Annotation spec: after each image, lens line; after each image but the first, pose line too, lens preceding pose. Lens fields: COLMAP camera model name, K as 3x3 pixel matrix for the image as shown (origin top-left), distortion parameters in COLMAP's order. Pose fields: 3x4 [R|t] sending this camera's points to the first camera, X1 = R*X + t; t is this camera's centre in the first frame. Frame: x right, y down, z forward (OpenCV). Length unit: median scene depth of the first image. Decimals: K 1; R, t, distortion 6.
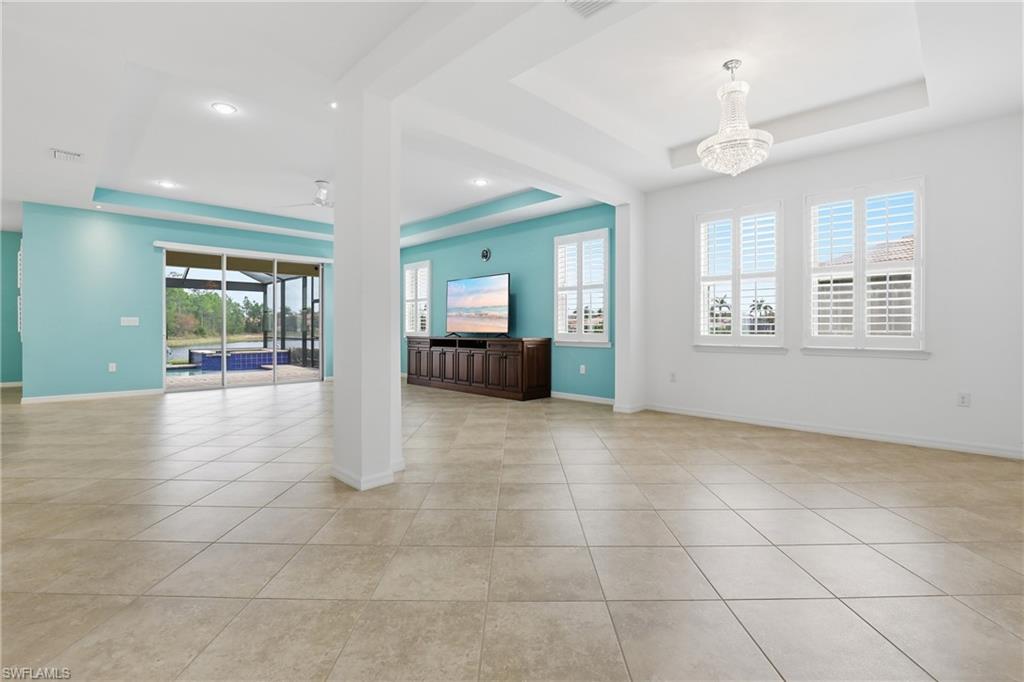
lens RADIAL K [[469.6, 0, 518.2], [0, 469.6, 329.2], [0, 0, 1]] dist [-0.023651, 0.000646]
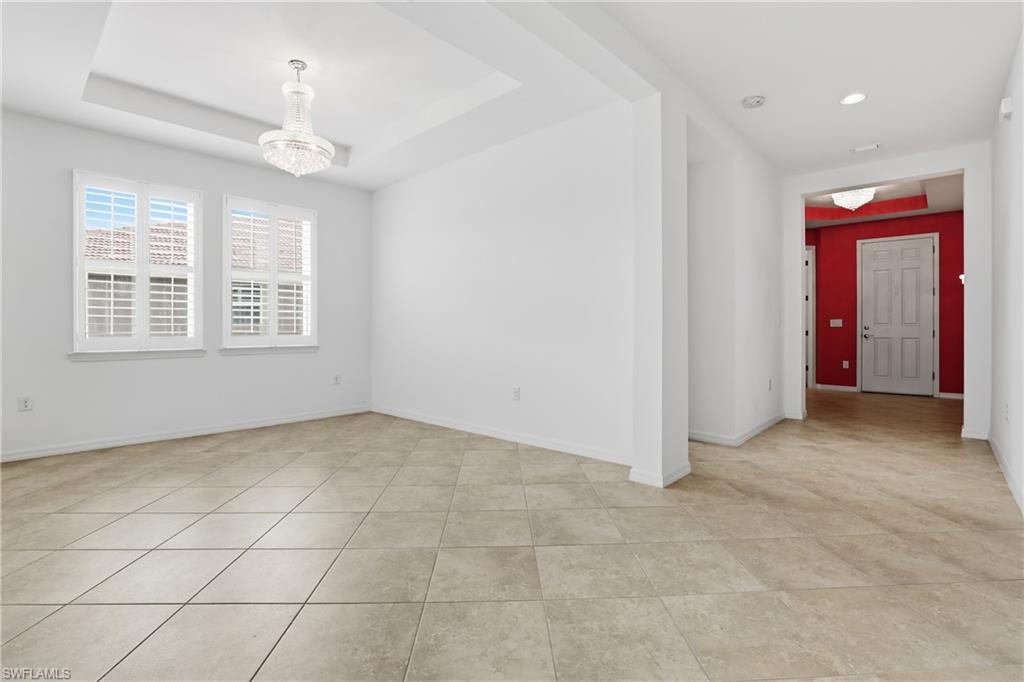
lens RADIAL K [[469.6, 0, 518.2], [0, 469.6, 329.2], [0, 0, 1]] dist [-0.023651, 0.000646]
pose [[-0.028007, -0.003039, 0.999603, -0.258211], [0.006347, 0.999975, 0.003218, -0.000931], [-0.999588, 0.006435, -0.027987, 0.261033]]
